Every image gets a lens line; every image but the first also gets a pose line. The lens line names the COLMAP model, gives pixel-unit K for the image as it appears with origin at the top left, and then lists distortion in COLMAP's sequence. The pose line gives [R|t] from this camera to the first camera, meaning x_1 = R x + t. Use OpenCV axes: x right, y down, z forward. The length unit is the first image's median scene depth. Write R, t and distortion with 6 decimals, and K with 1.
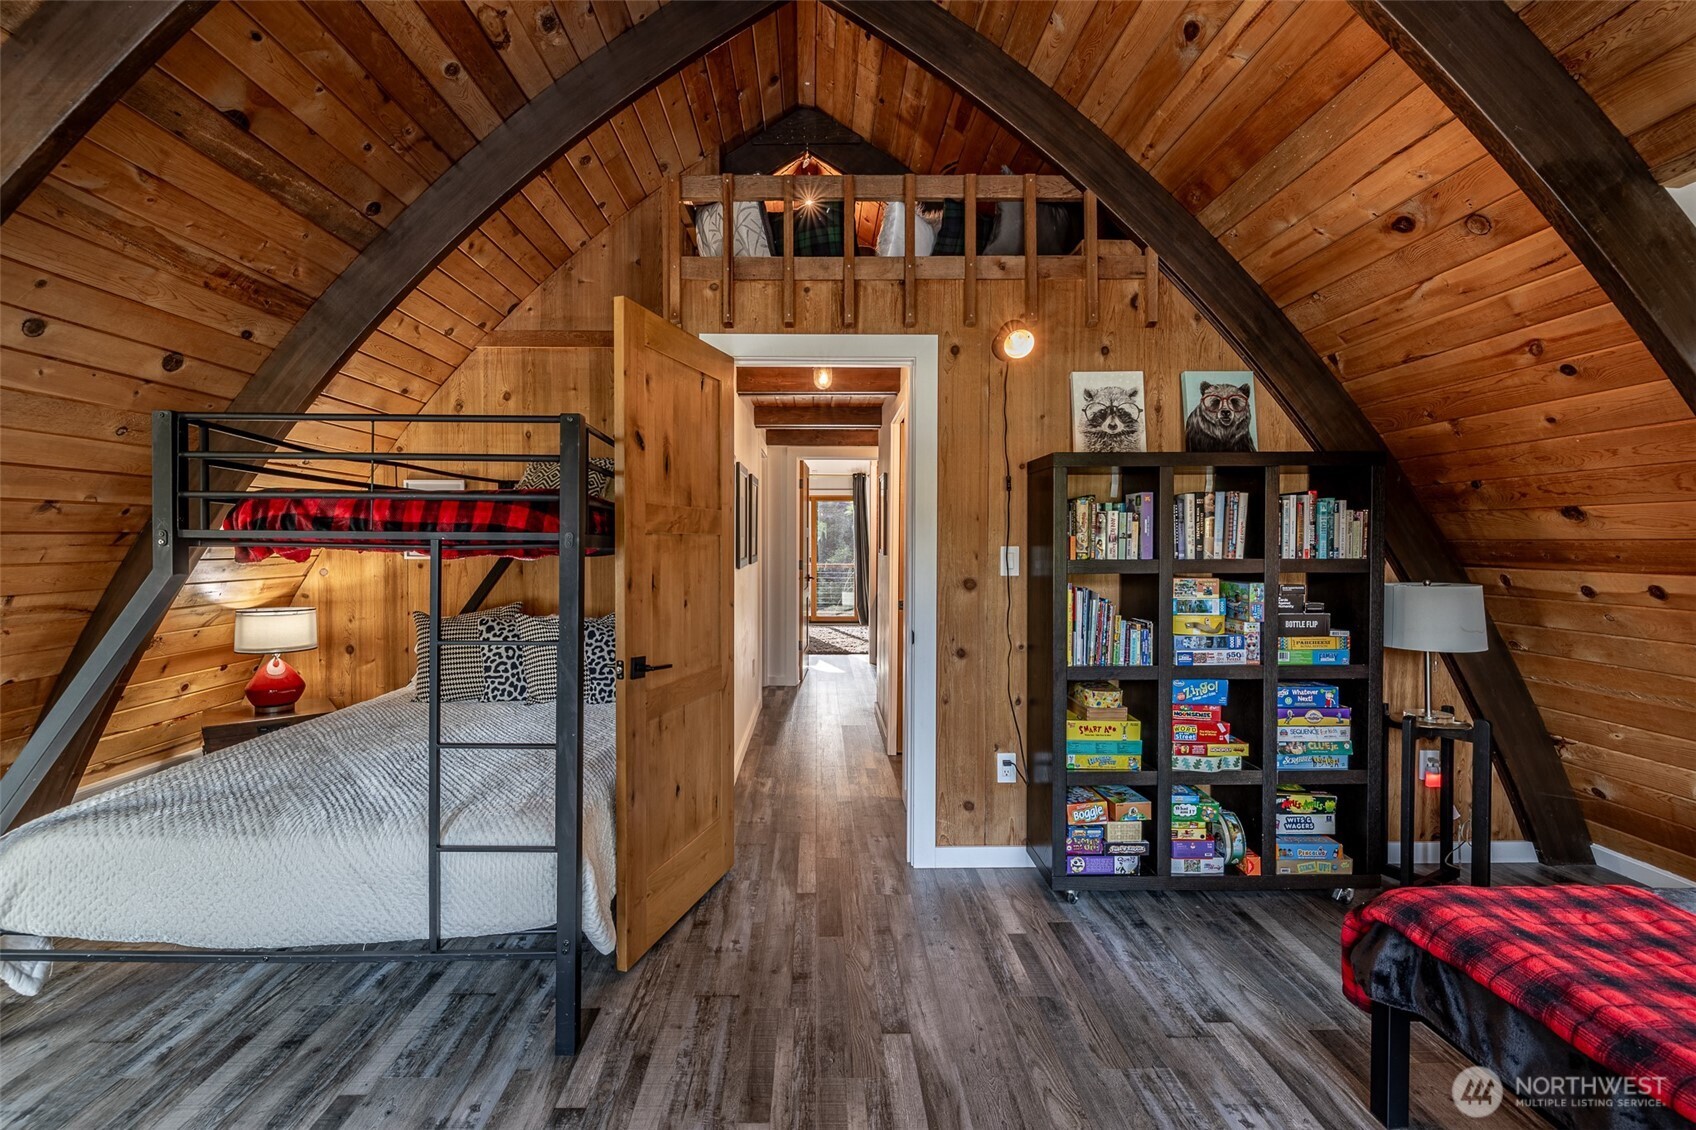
lens RADIAL K [[729.2, 0, 843.3], [0, 729.2, 557.0], [0, 0, 1]] dist [-0.000938, -0.000454]
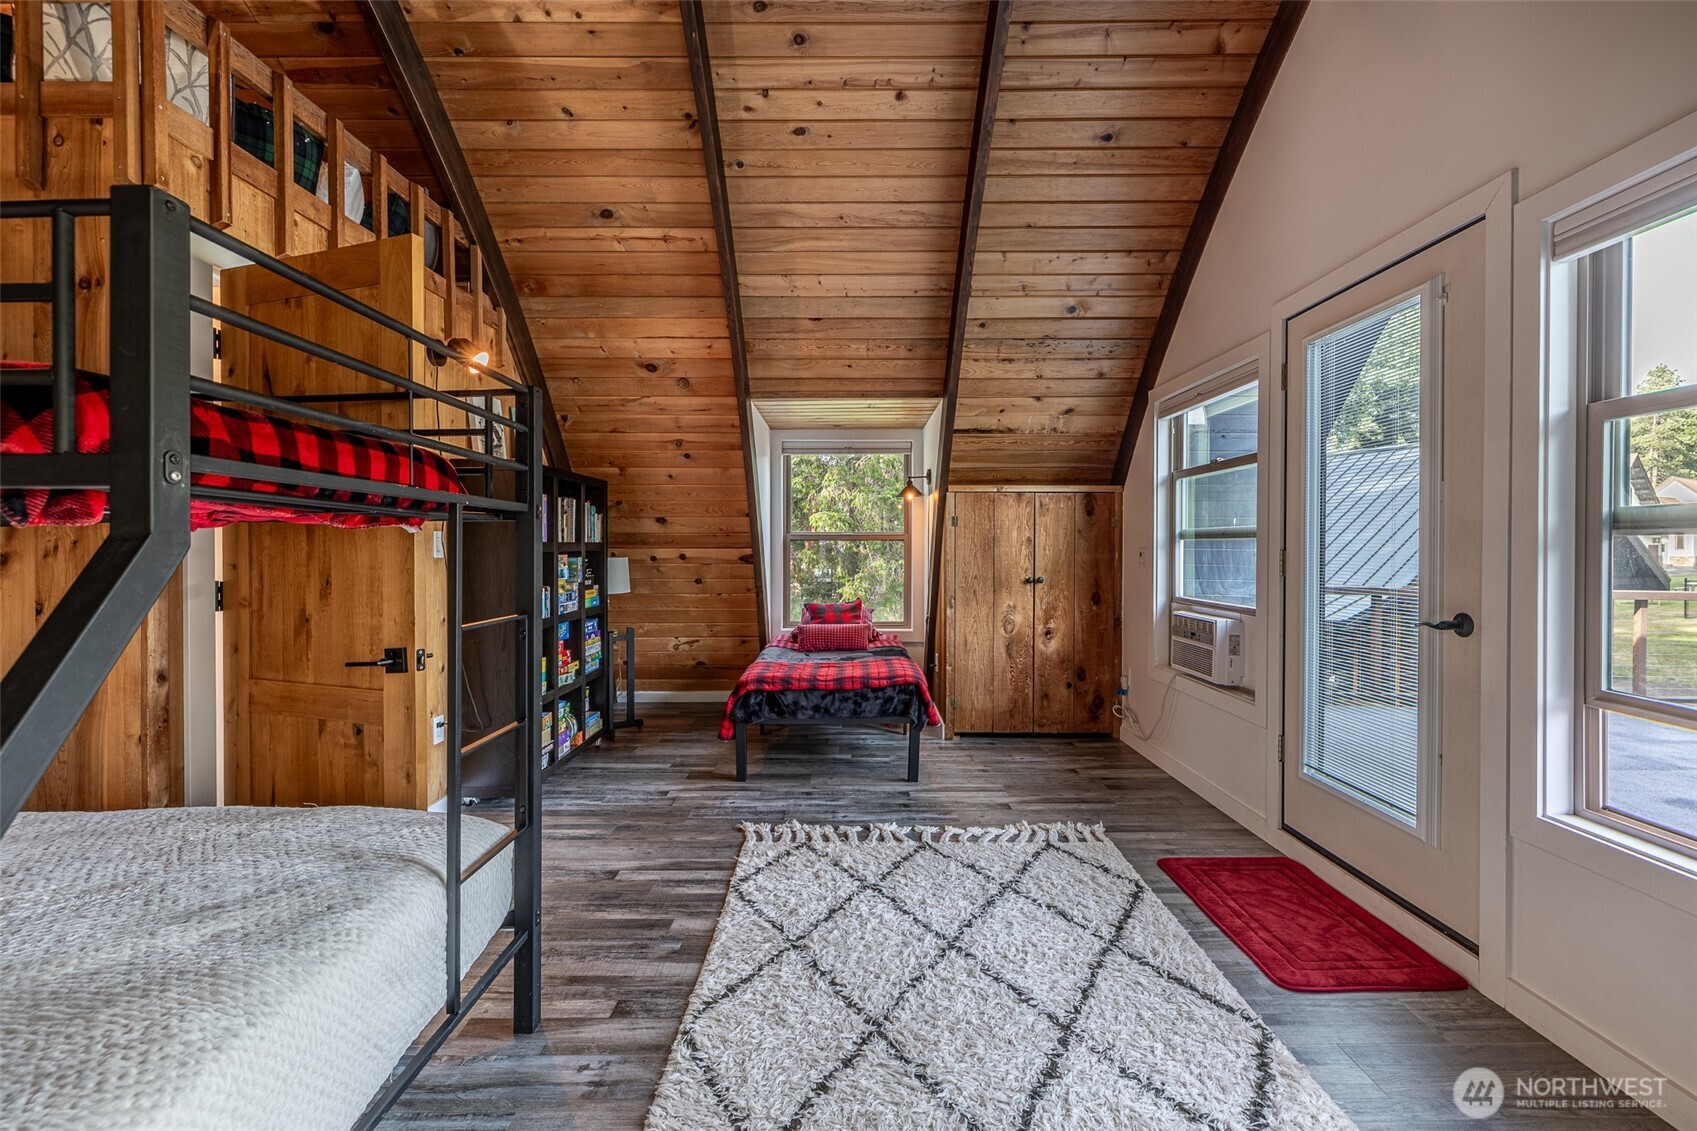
lens RADIAL K [[729.6, 0, 850.8], [0, 729.6, 556.2], [0, 0, 1]] dist [-0.000938, -0.000454]
pose [[0.002823, -0.009856, 0.999947, -1.154269], [0.023336, 0.999680, 0.009788, 0.036642], [-0.999724, 0.023307, 0.003052, 0.468726]]
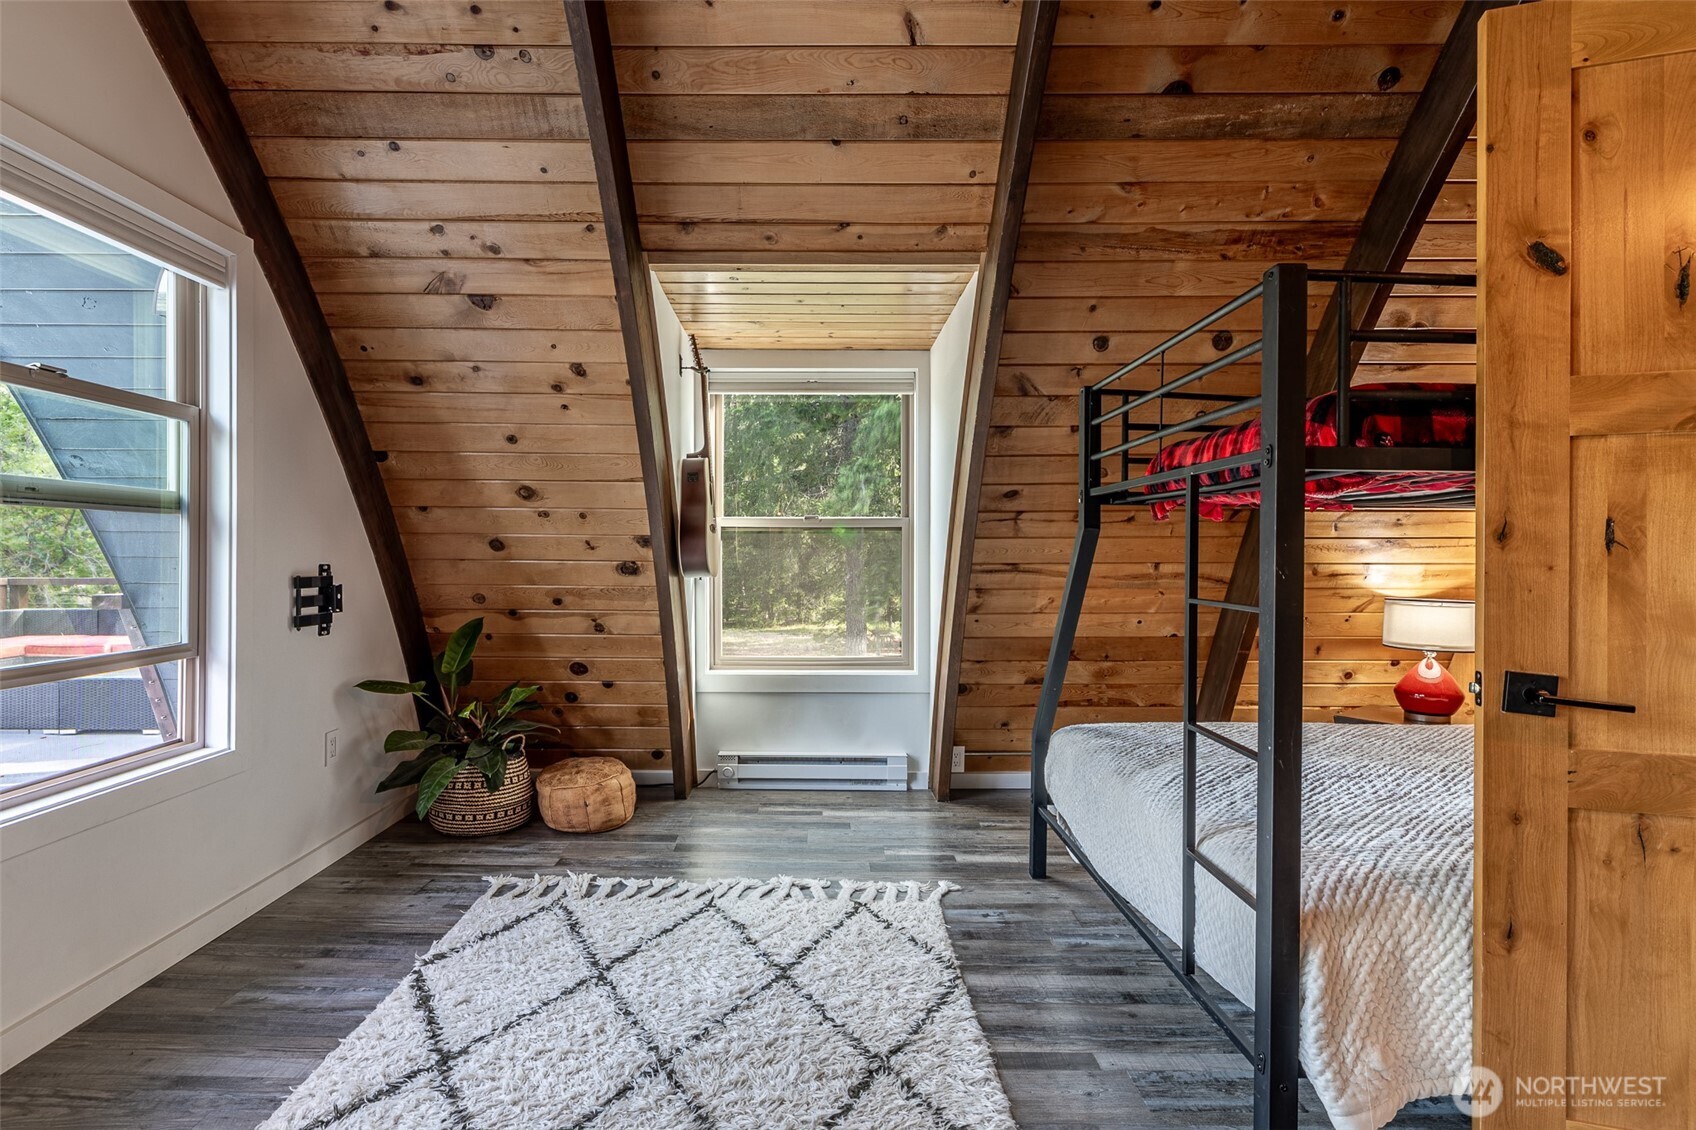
lens RADIAL K [[871.5, 0, 846.7], [0, 871.5, 566.0], [0, 0, 1]] dist [0.014504, -0.000427]
pose [[-0.036833, -0.000404, -0.999321, 0.375923], [-0.027574, 0.999620, 0.000612, 0.074103], [0.998941, 0.027578, -0.036831, 0.534810]]
